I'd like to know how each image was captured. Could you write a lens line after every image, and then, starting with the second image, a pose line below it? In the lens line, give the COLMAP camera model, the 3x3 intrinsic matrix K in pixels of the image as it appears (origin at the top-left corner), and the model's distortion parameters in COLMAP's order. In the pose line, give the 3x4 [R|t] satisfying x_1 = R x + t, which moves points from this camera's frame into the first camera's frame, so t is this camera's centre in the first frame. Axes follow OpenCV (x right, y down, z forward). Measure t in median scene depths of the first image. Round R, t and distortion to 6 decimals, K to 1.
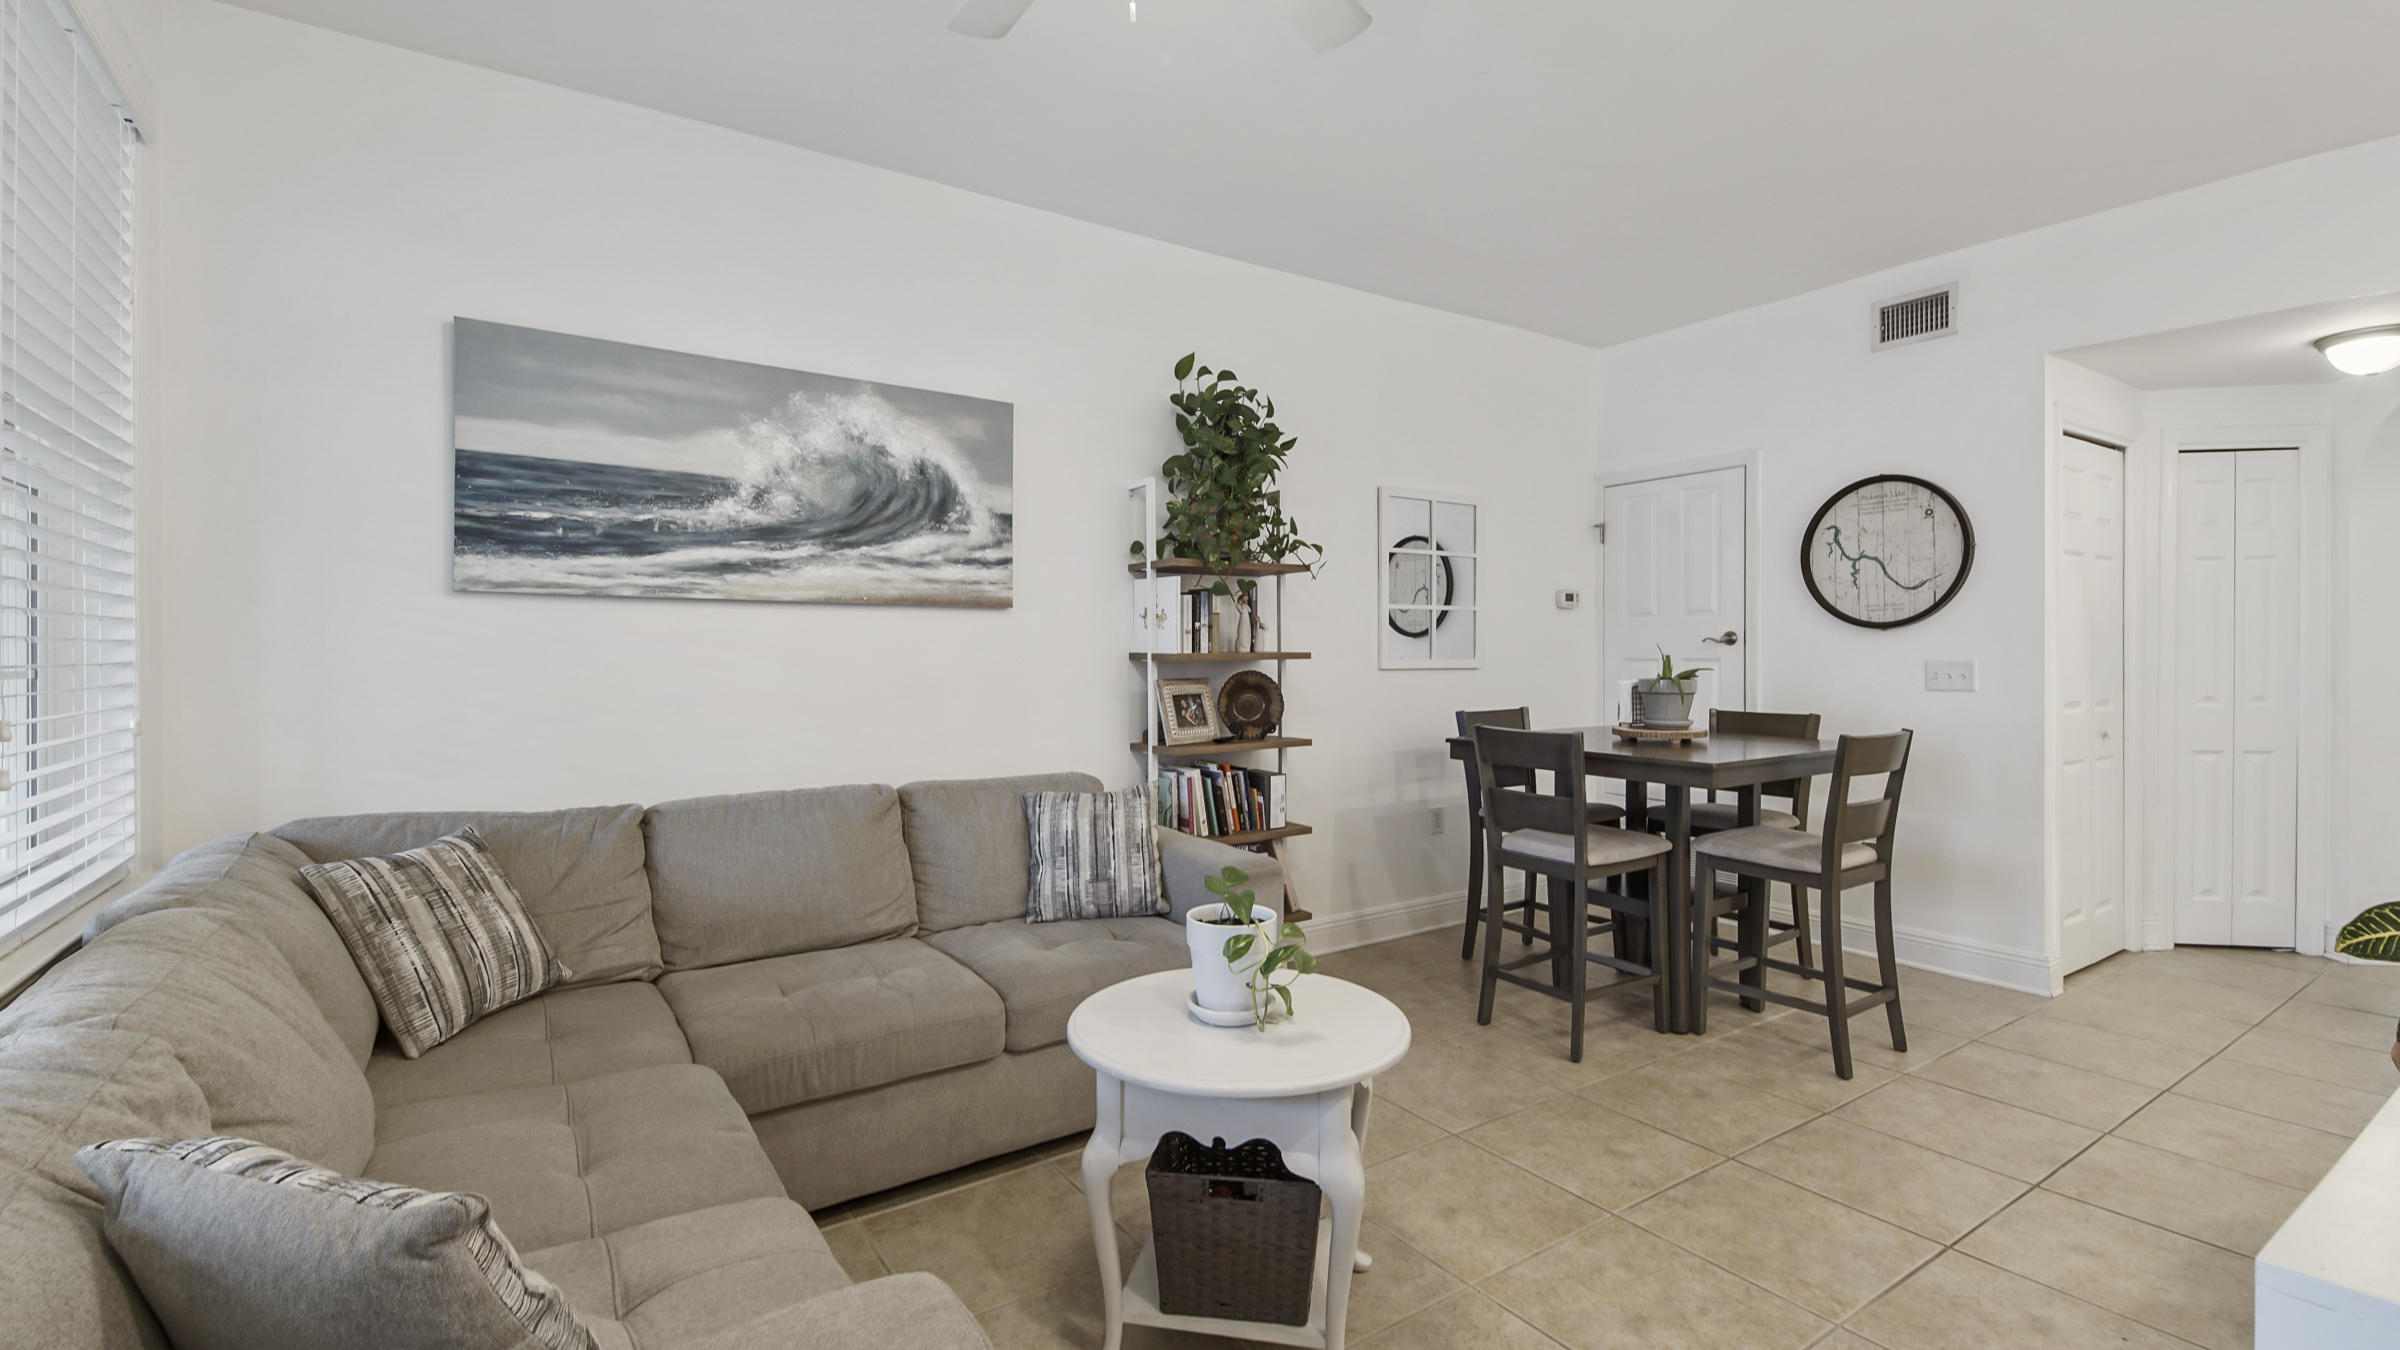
lens RADIAL K [[1059.4, 0, 1200.8], [0, 1059.4, 660.5], [0, 0, 1]] dist [0.020513, -0.000042]
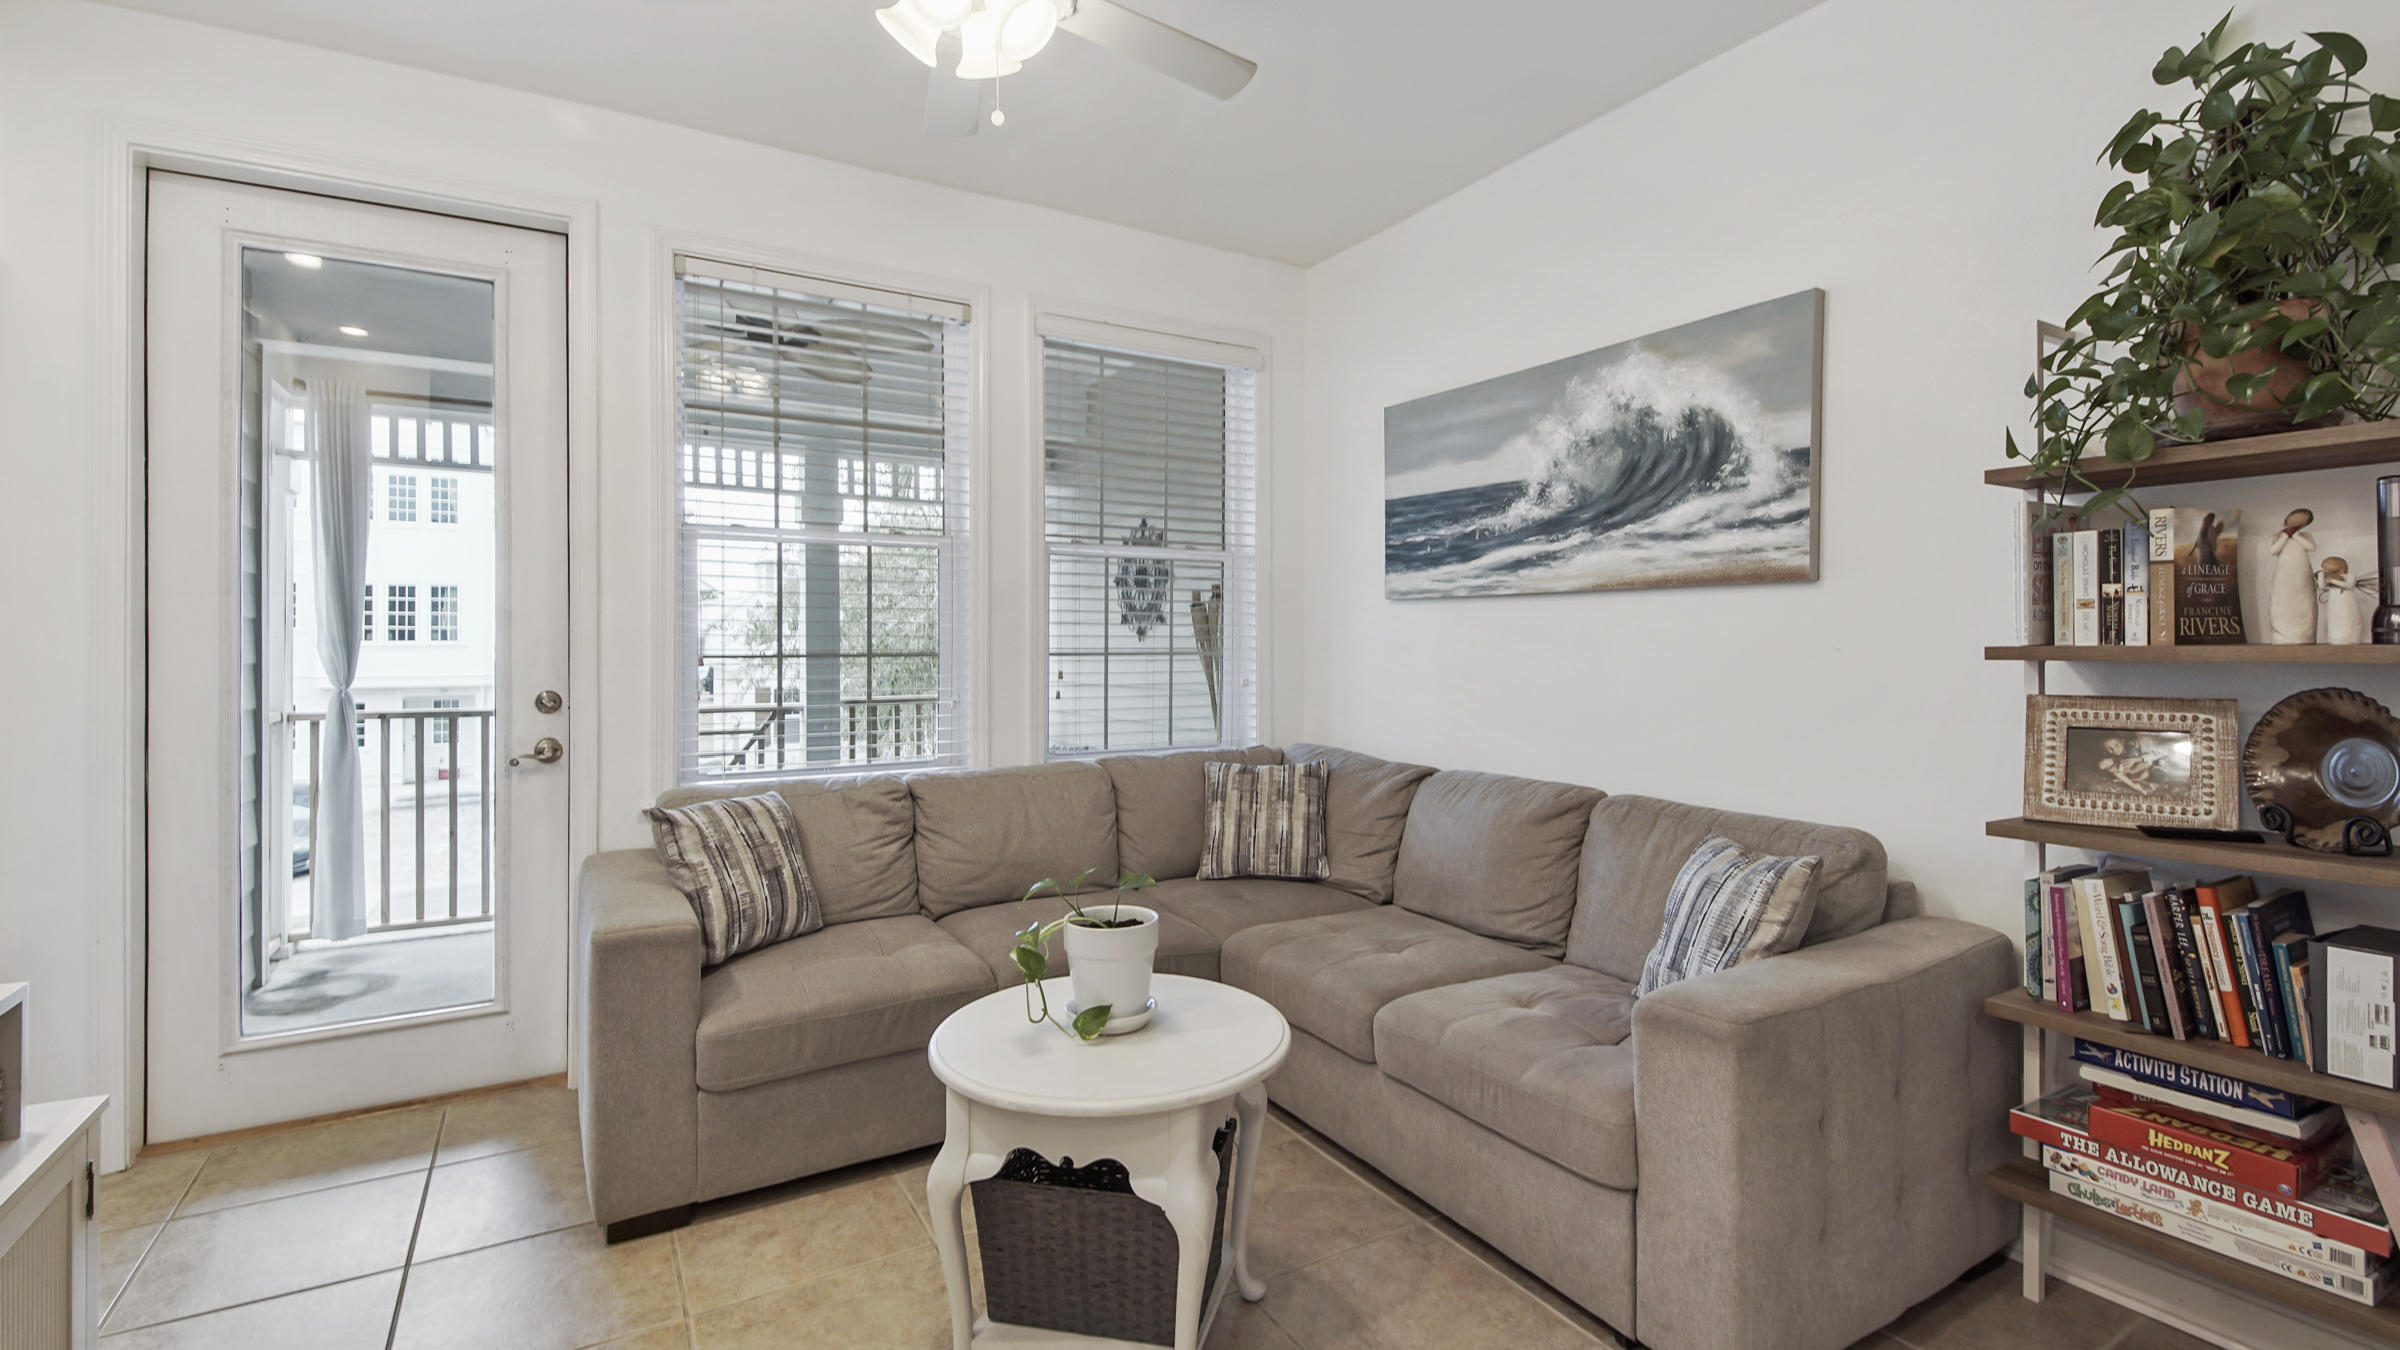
lens RADIAL K [[1067.3, 0, 1200.7], [0, 1067.3, 640.3], [0, 0, 1]] dist [0.030712, -0.000276]
pose [[-0.065657, 0.000544, -0.997842, 0.623432], [-0.004189, 0.999991, 0.000821, -0.009437], [0.997833, 0.004234, -0.065654, 0.714672]]
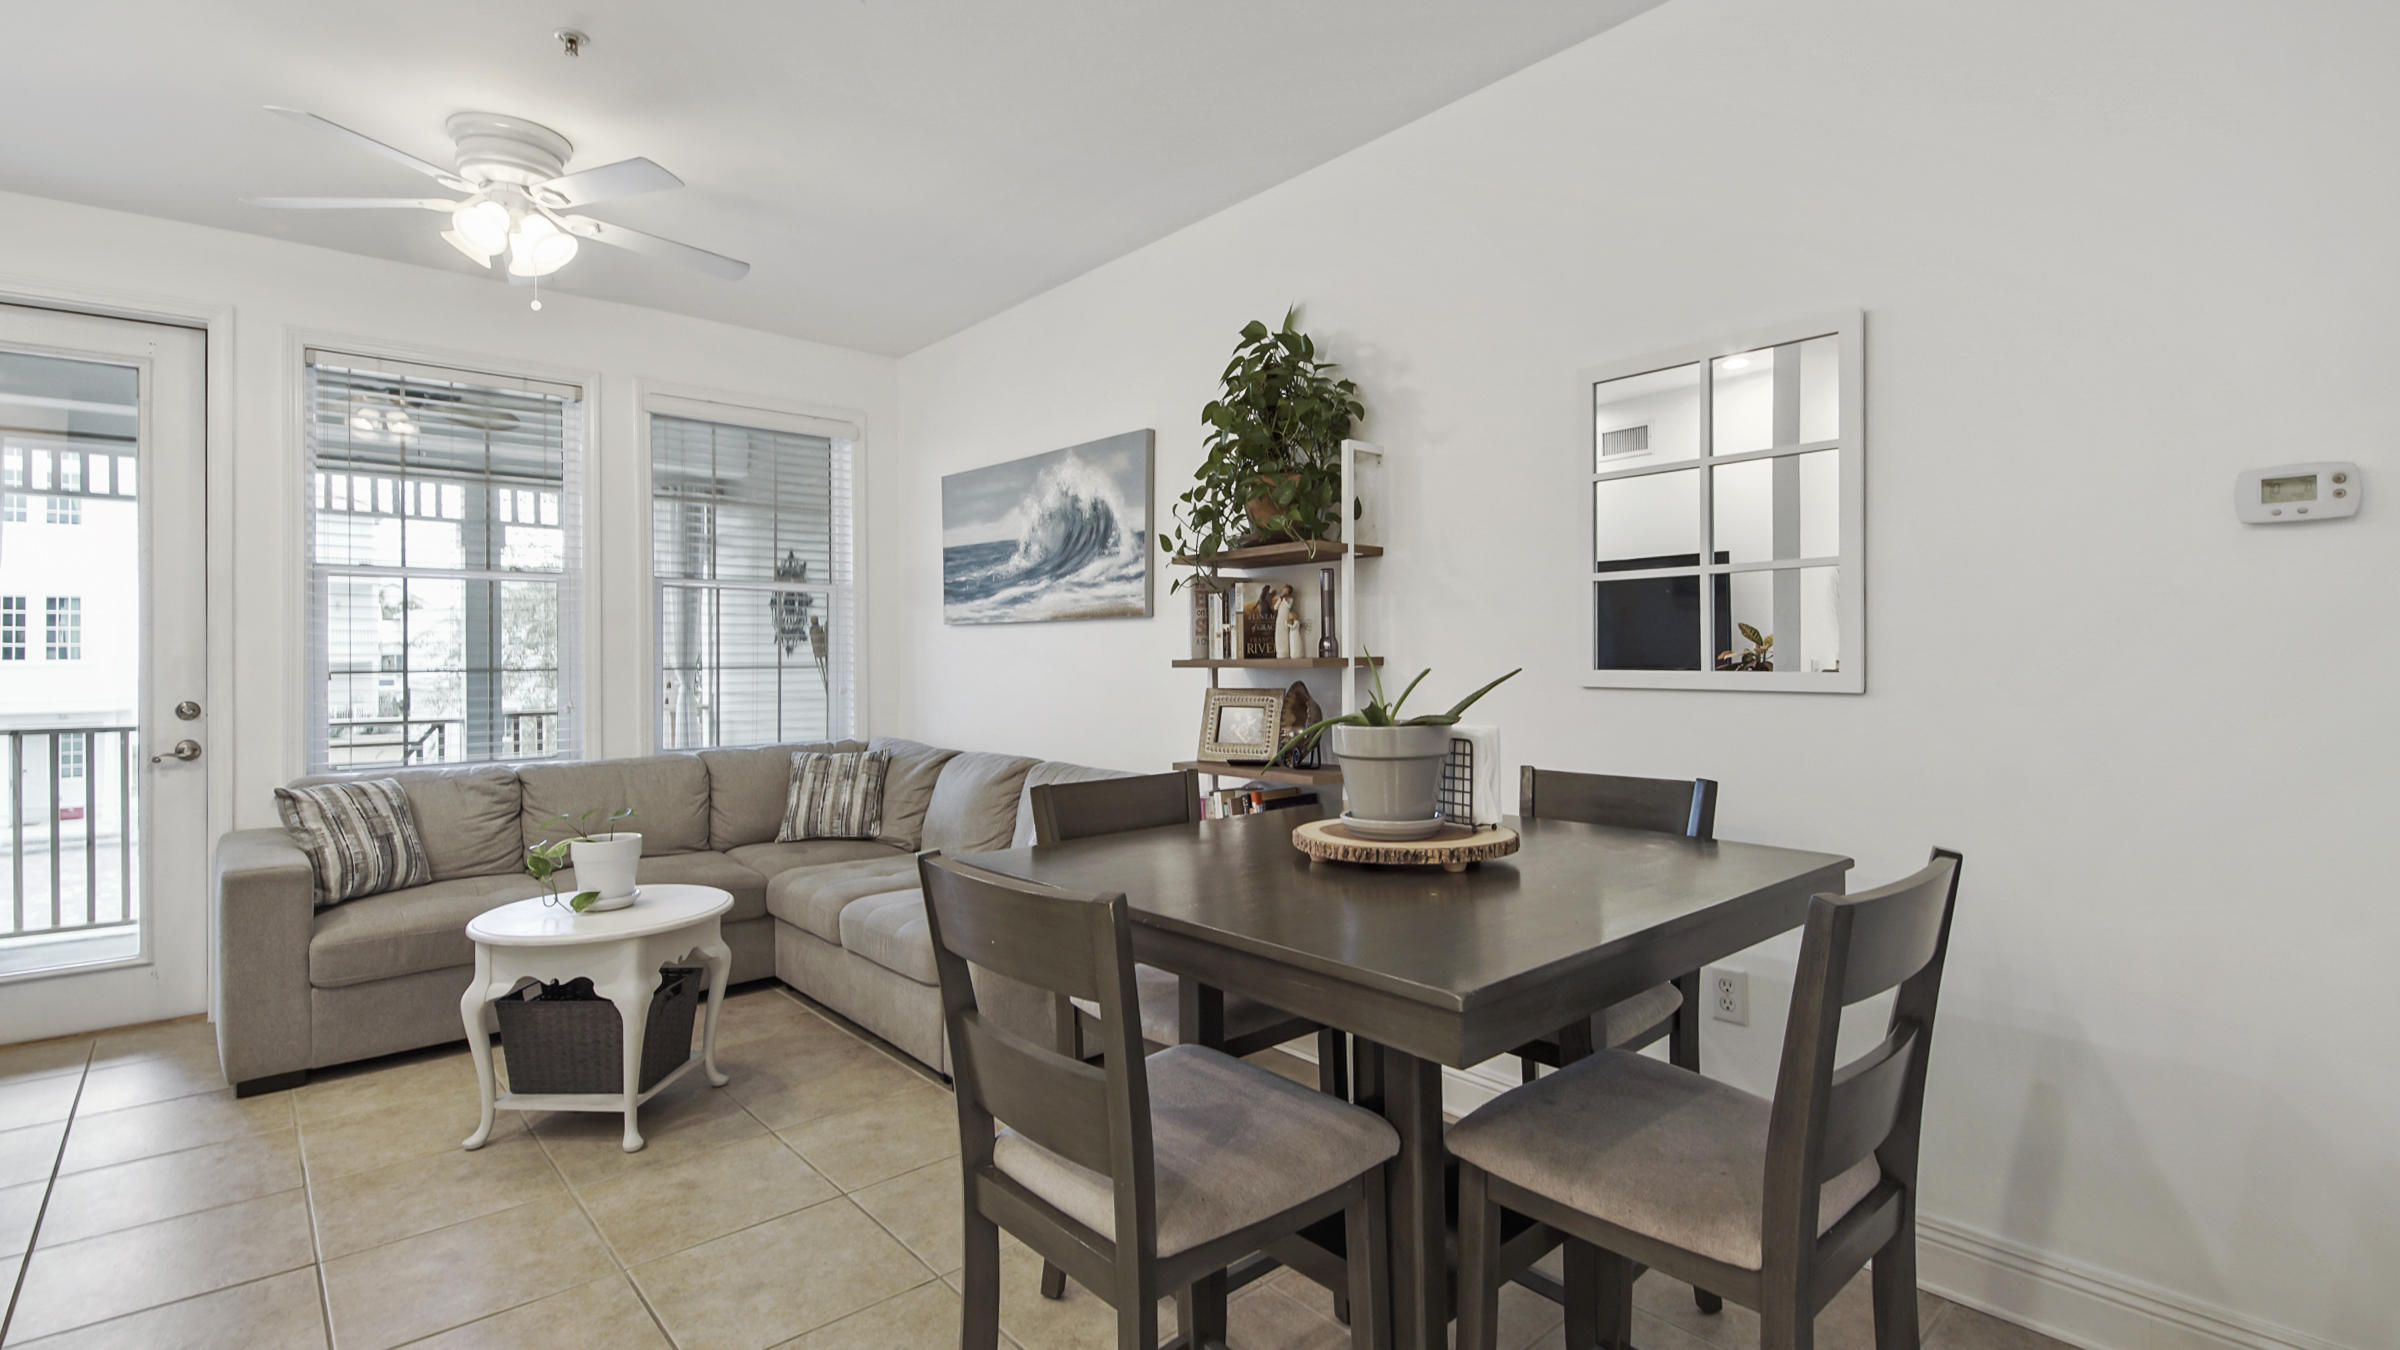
lens RADIAL K [[1095.5, 0, 1208.0], [0, 1095.5, 642.5], [0, 0, 1]] dist [0.033262, -0.015883]
pose [[0.125336, -0.008377, -0.992079, 1.048701], [0.001690, 0.999965, -0.008230, -0.015118], [0.992113, -0.000645, 0.125346, 1.024107]]
